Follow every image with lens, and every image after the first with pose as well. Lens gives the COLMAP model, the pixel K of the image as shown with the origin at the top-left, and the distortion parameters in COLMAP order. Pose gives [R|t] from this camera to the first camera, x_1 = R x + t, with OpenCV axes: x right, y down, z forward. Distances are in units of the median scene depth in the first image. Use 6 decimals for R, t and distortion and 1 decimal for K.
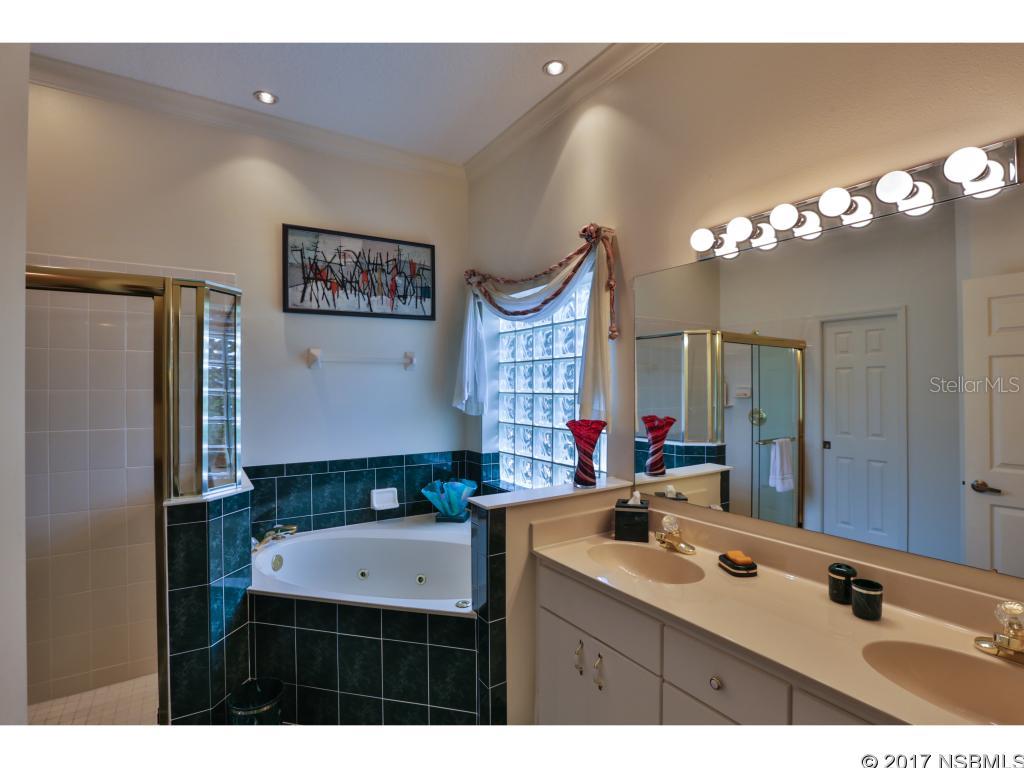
lens RADIAL K [[507.2, 0, 503.8], [0, 507.2, 391.4], [0, 0, 1]] dist [-0.030526, 0.000879]
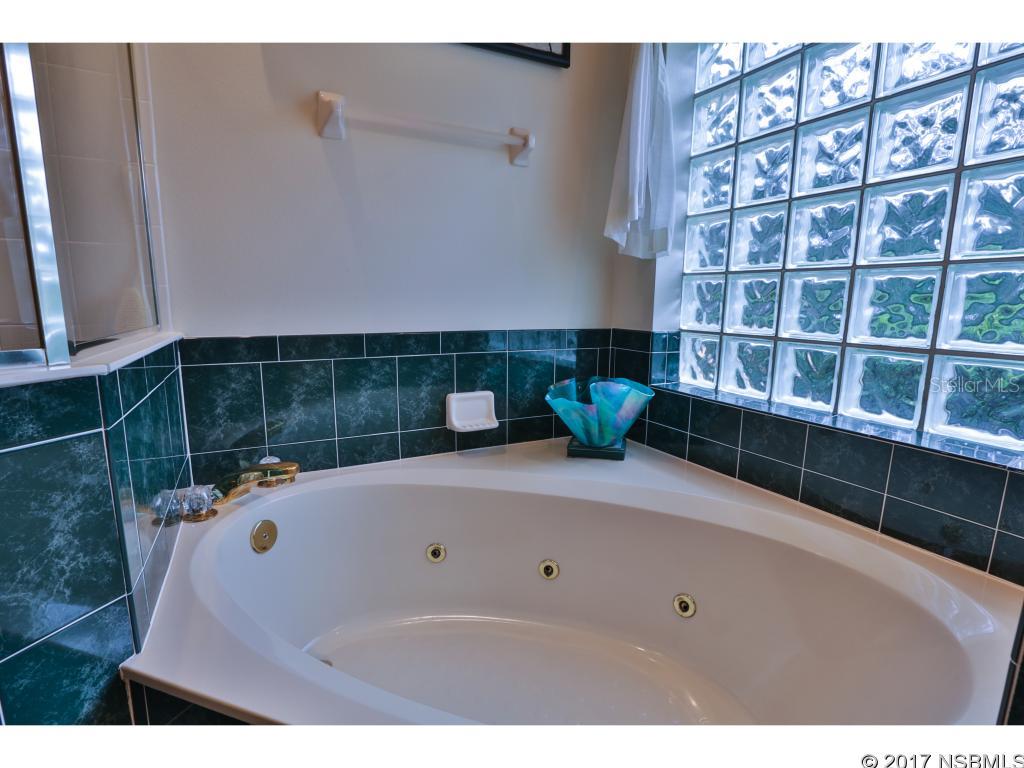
lens RADIAL K [[507.2, 0, 517.0], [0, 507.2, 387.8], [0, 0, 1]] dist [-0.030526, 0.000879]
pose [[0.997591, 0.026308, -0.064181, -0.156997], [-0.015717, 0.986949, 0.160264, 0.103308], [0.067560, -0.158870, 0.984985, 0.488502]]
